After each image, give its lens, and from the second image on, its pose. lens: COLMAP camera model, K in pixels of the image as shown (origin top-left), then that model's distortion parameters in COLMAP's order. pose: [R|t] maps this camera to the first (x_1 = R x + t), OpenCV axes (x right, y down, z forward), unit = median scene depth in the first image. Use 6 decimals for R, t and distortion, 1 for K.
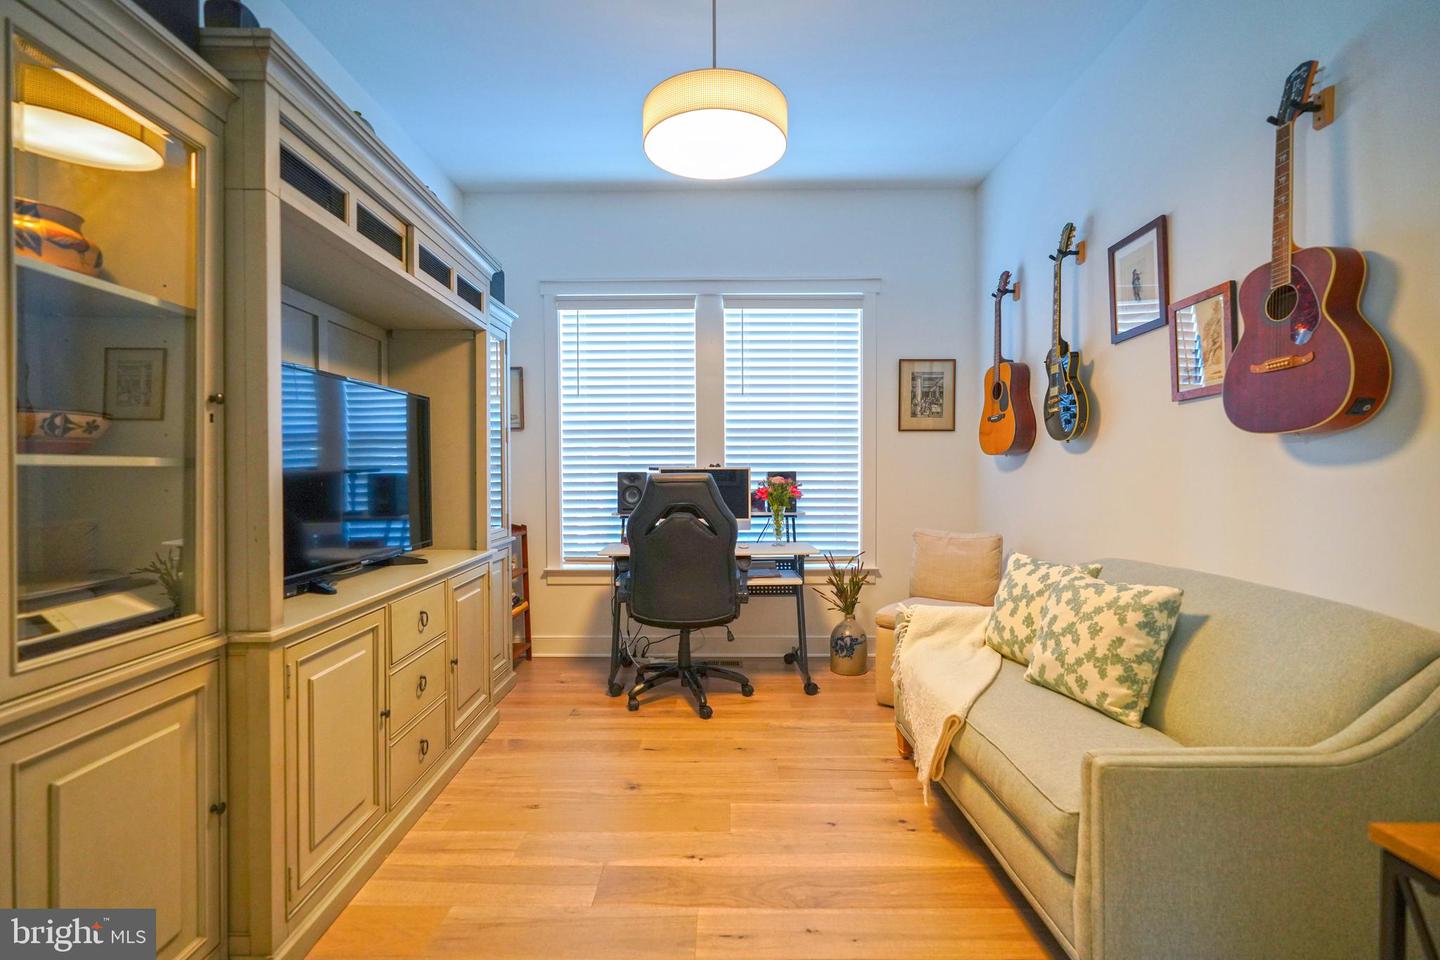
lens RADIAL K [[644.9, 0, 713.4], [0, 644.9, 477.7], [0, 0, 1]] dist [-0.014168, 0.006434]
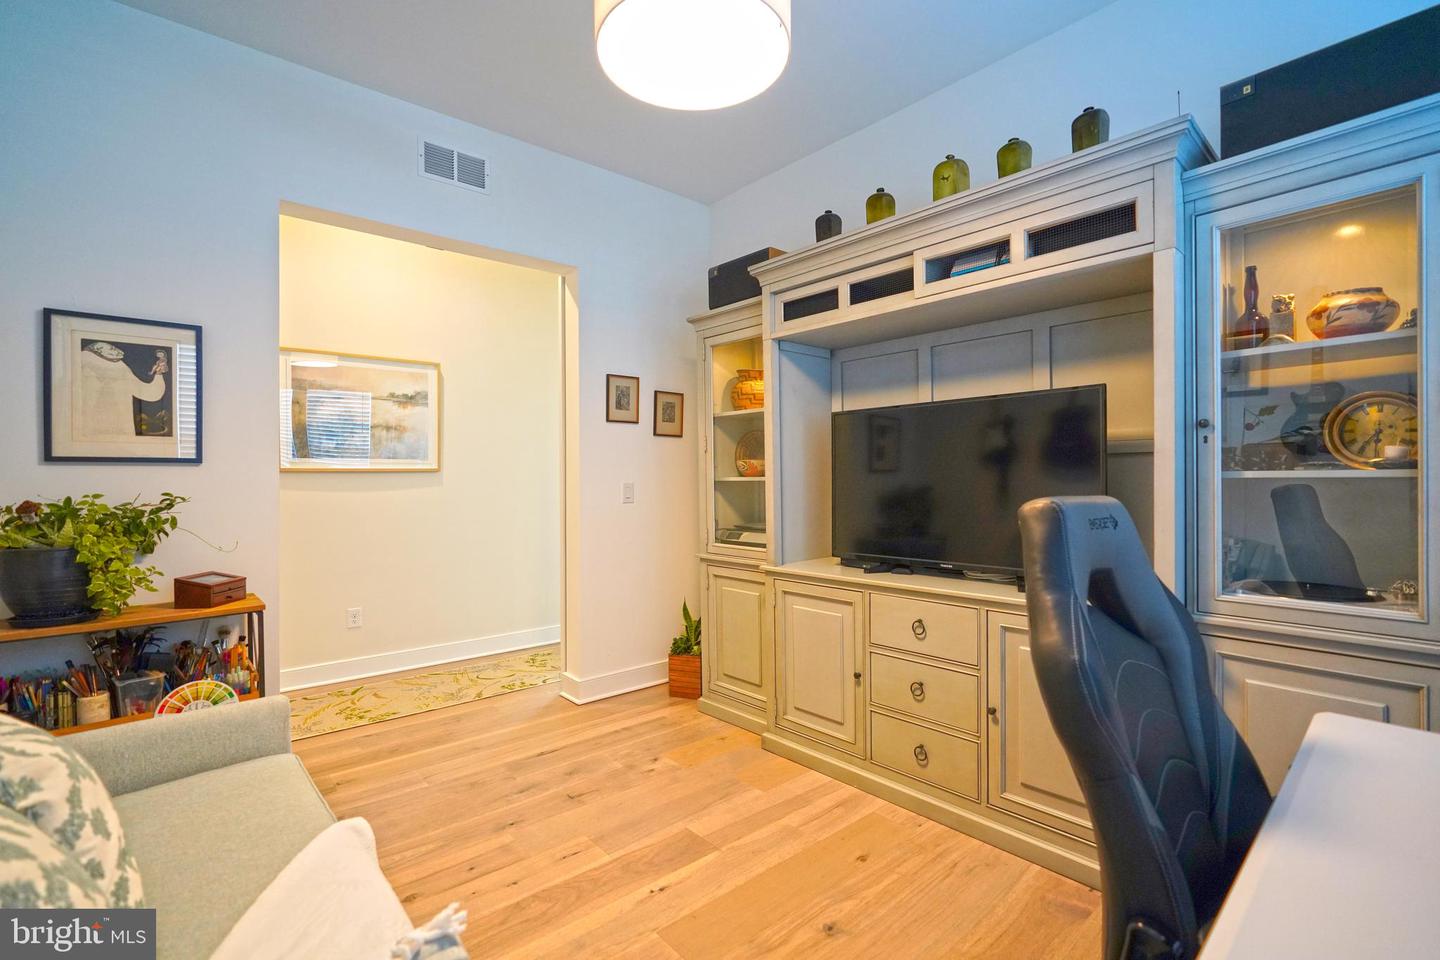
lens RADIAL K [[644.9, 0, 718.4], [0, 644.9, 480.5], [0, 0, 1]] dist [-0.014168, 0.006434]
pose [[-0.753626, 0.006730, -0.657268, 0.553591], [0.008531, 0.999964, 0.000458, -0.021049], [0.657248, -0.005262, -0.753656, 1.862297]]
